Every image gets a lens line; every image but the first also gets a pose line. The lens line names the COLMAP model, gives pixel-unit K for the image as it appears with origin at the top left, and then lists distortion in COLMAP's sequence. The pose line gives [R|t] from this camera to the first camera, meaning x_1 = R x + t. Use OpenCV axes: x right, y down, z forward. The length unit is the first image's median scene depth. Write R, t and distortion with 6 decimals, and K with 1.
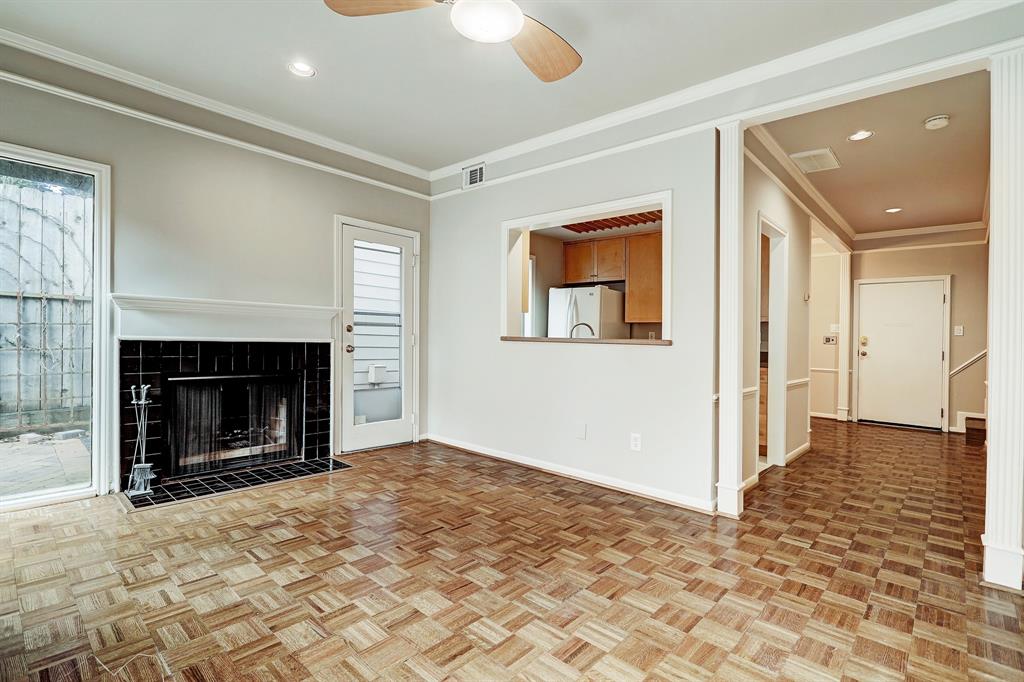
lens RADIAL K [[486.7, 0, 508.2], [0, 486.7, 340.4], [0, 0, 1]] dist [-0.000701, 0.000046]
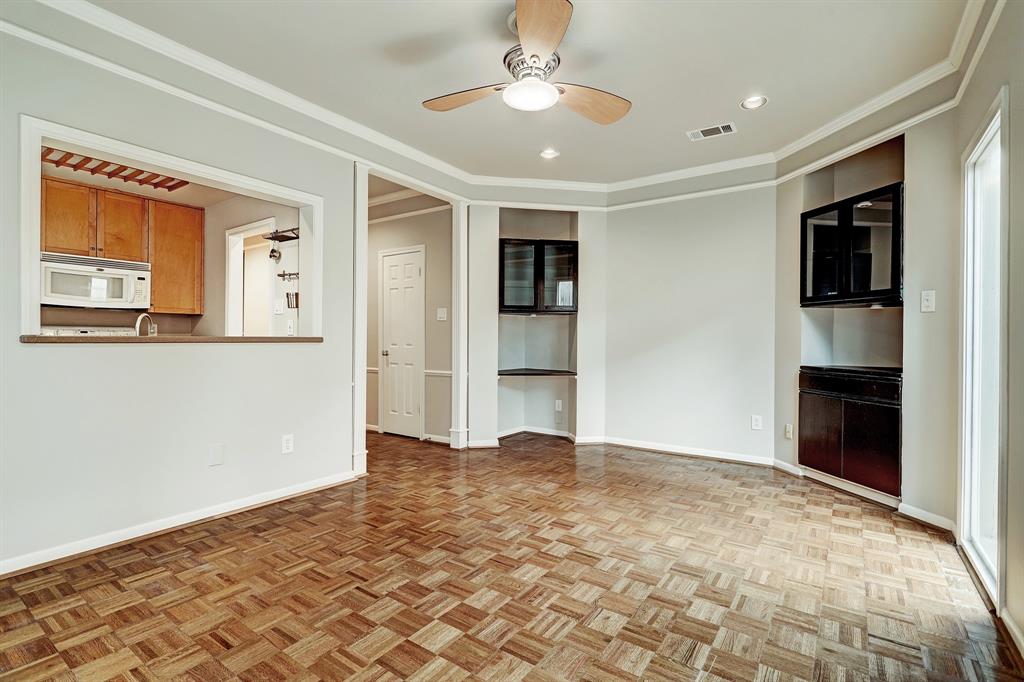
lens RADIAL K [[485.3, 0, 512.0], [0, 485.3, 328.5], [0, 0, 1]] dist [-0.002090, -0.000240]
pose [[-0.133263, -0.006145, 0.991062, -0.802273], [-0.008336, 0.999952, 0.005079, -0.029966], [-0.991046, -0.007584, -0.133308, 0.741545]]
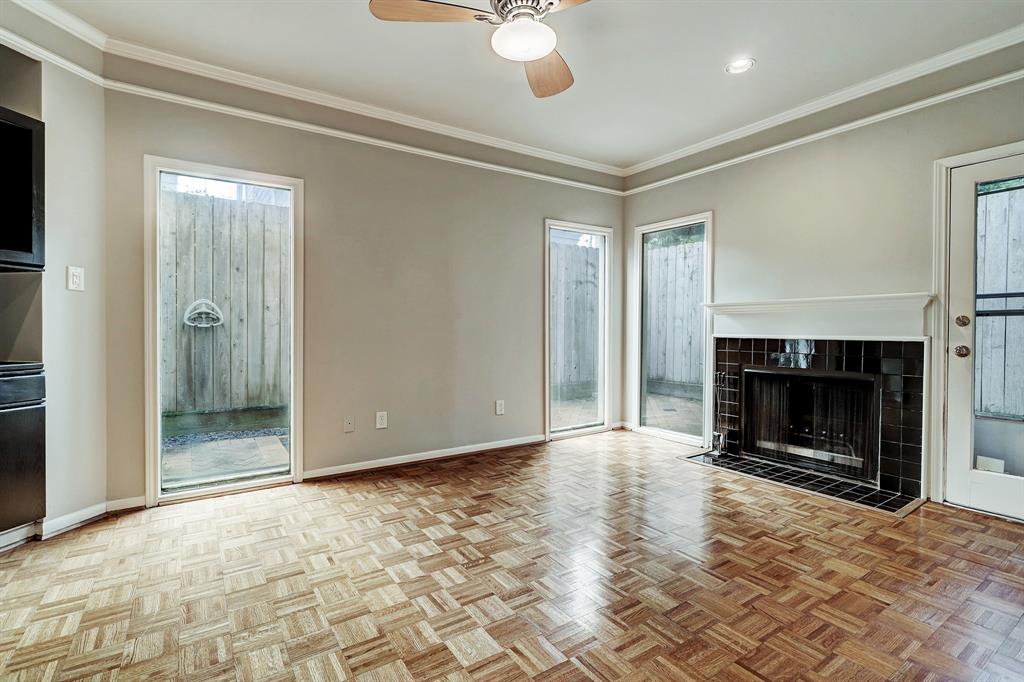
lens RADIAL K [[486.7, 0, 508.2], [0, 486.7, 340.4], [0, 0, 1]] dist [-0.000701, 0.000046]
pose [[-0.243375, -0.000841, -0.969932, 0.635712], [-0.011321, 0.999934, 0.001973, 0.010967], [0.969866, 0.011461, -0.243368, 0.754320]]
